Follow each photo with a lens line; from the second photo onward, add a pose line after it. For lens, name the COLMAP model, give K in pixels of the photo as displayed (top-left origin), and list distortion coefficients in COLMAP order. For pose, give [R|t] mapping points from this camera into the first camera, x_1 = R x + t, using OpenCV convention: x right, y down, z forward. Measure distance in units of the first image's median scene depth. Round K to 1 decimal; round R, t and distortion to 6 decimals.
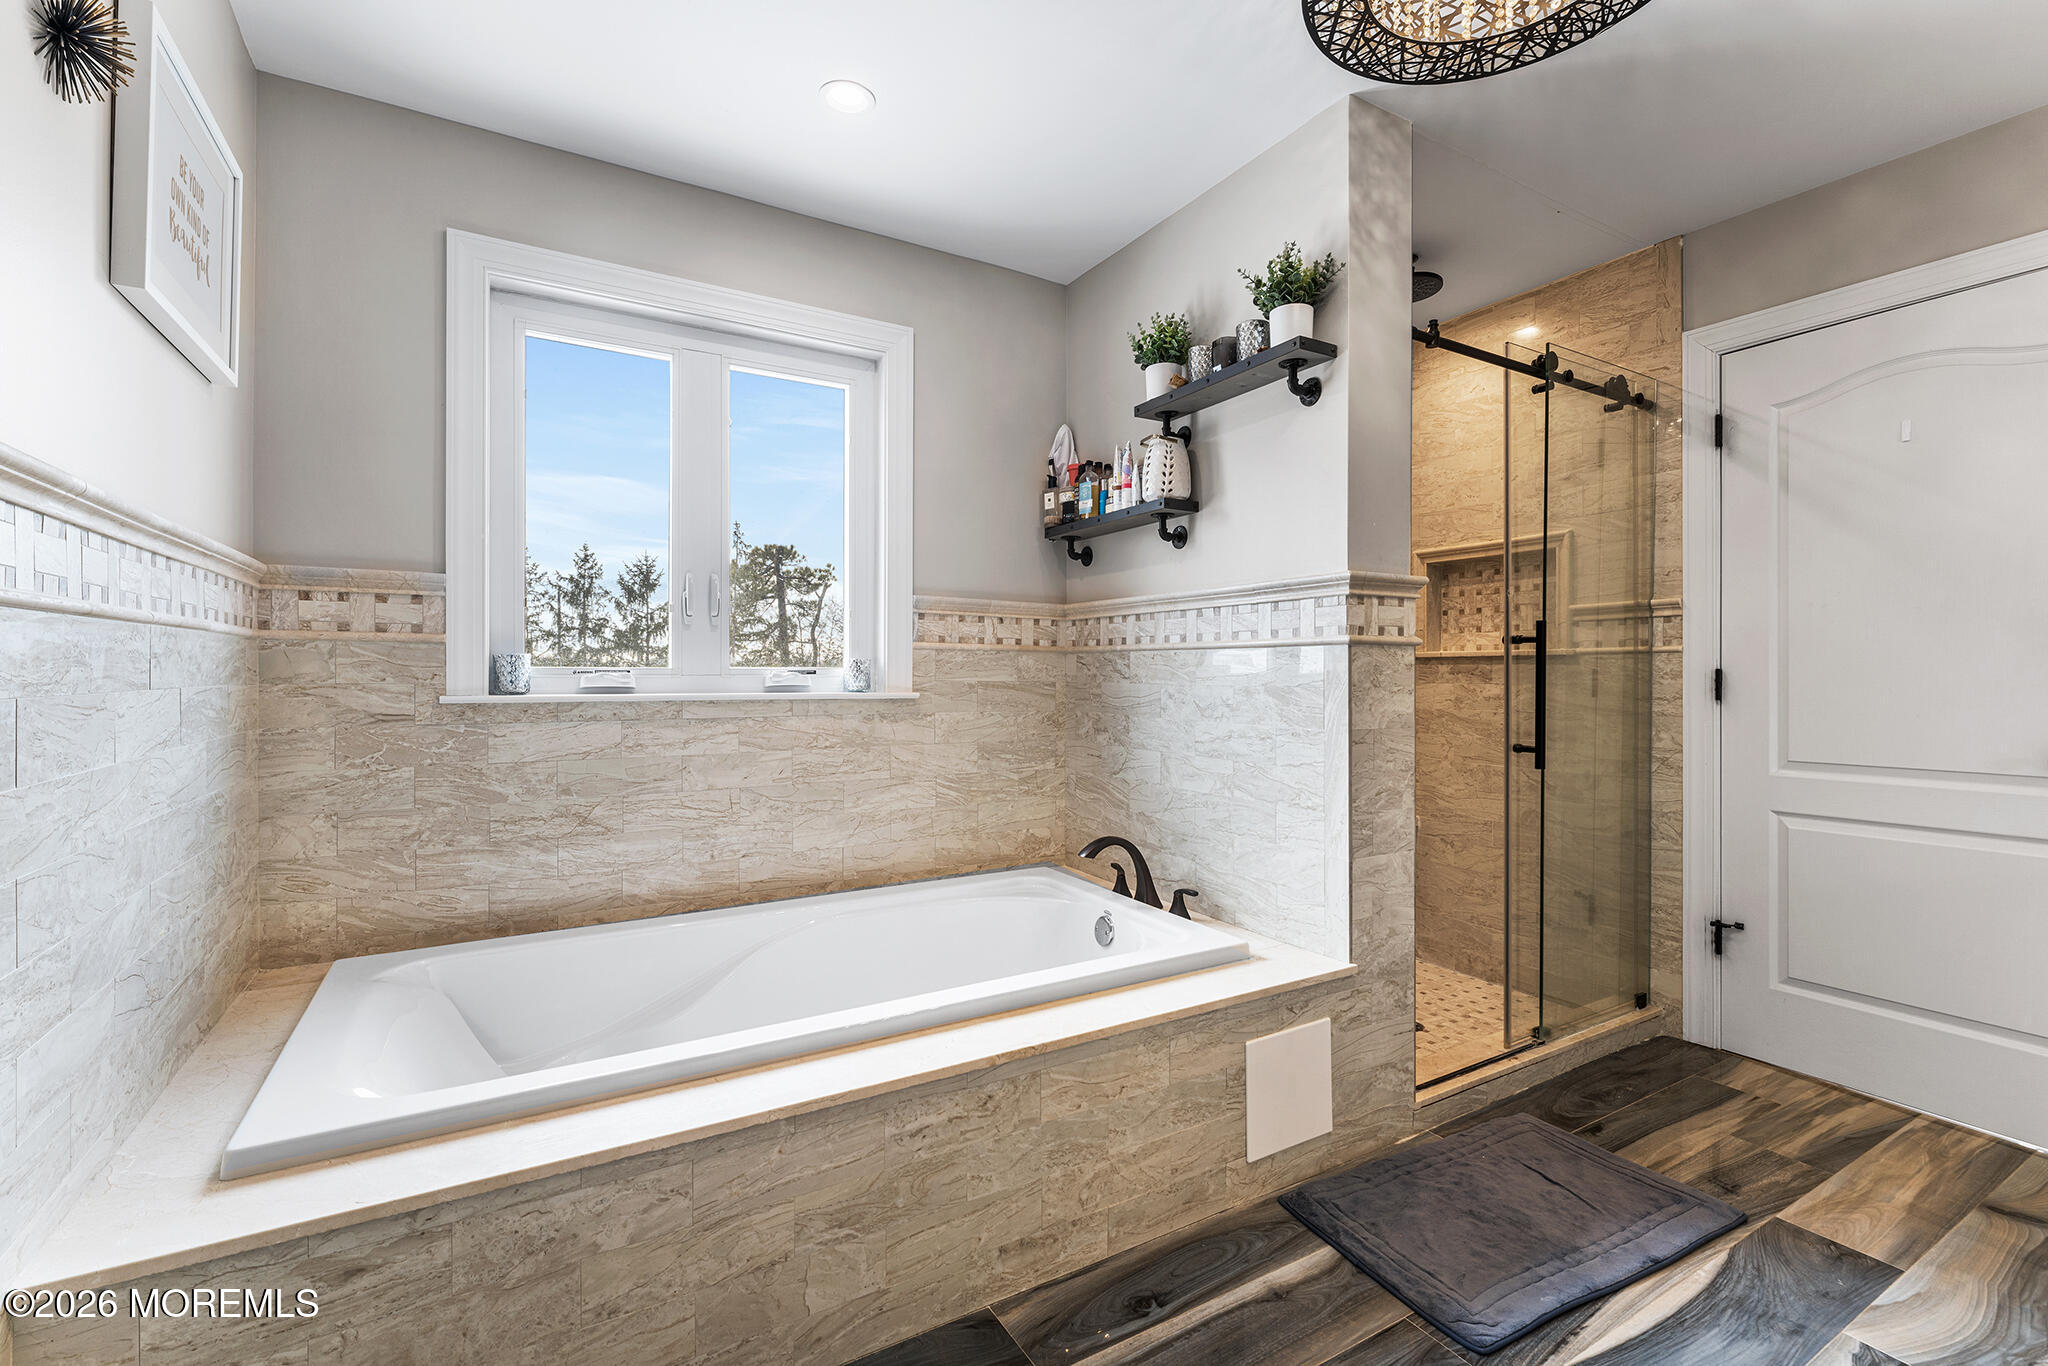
lens RADIAL K [[899.6, 0, 1008.7], [0, 899.6, 678.0], [0, 0, 1]] dist [-0.001553, 0.000427]
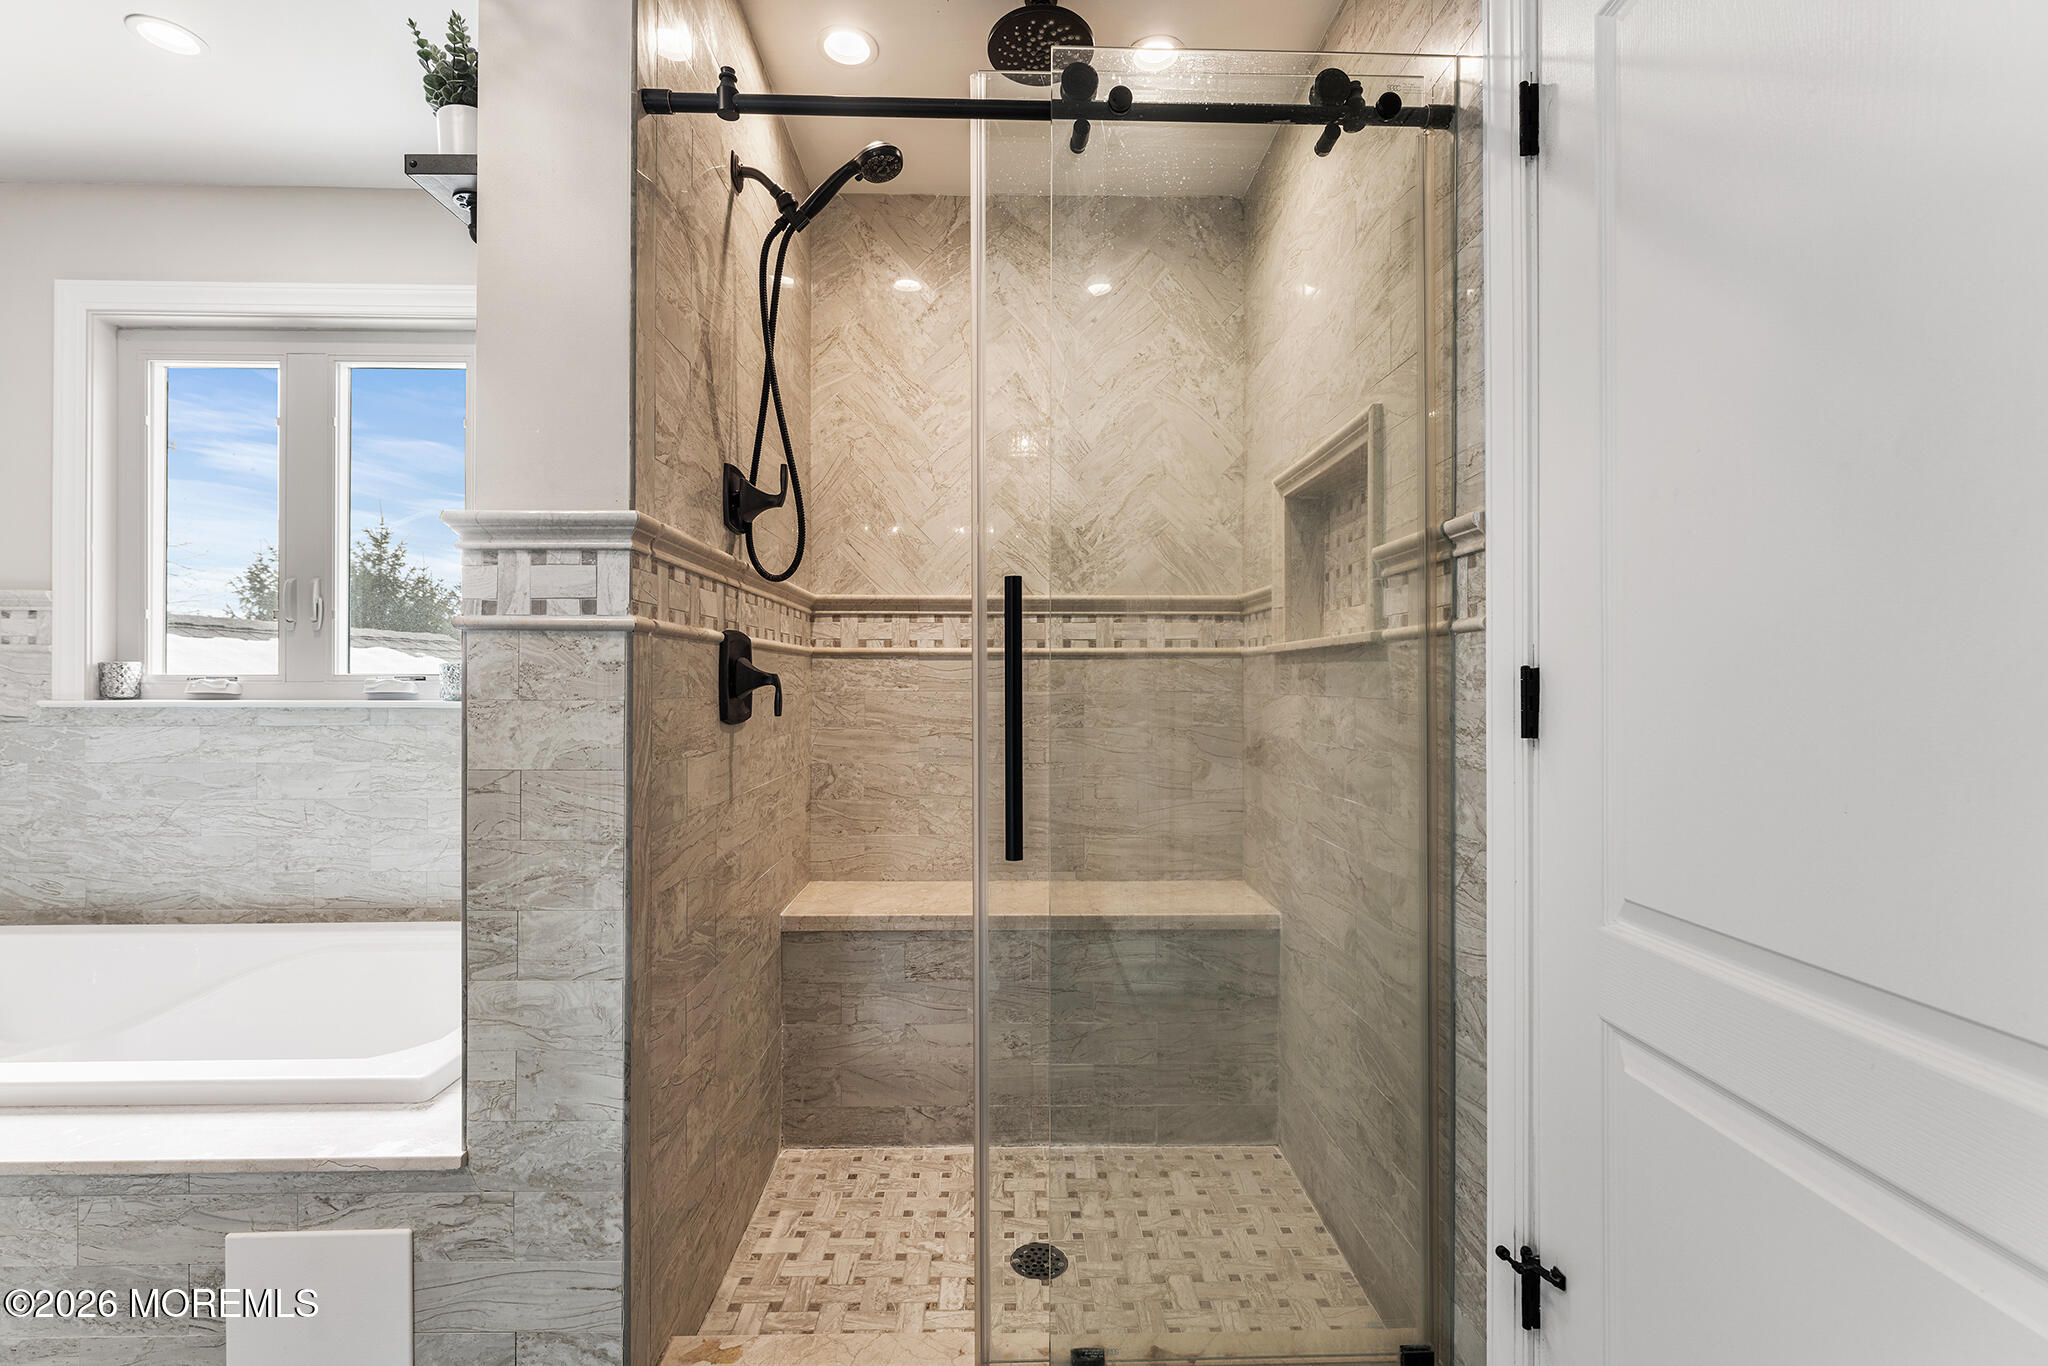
lens RADIAL K [[899.6, 0, 1024.2], [0, 899.6, 678.4], [0, 0, 1]] dist [-0.001553, 0.000427]
pose [[0.872885, -0.002263, -0.487921, 0.932401], [-0.001711, 0.999969, -0.007699, -0.000493], [0.487923, 0.007555, 0.872854, 0.596464]]
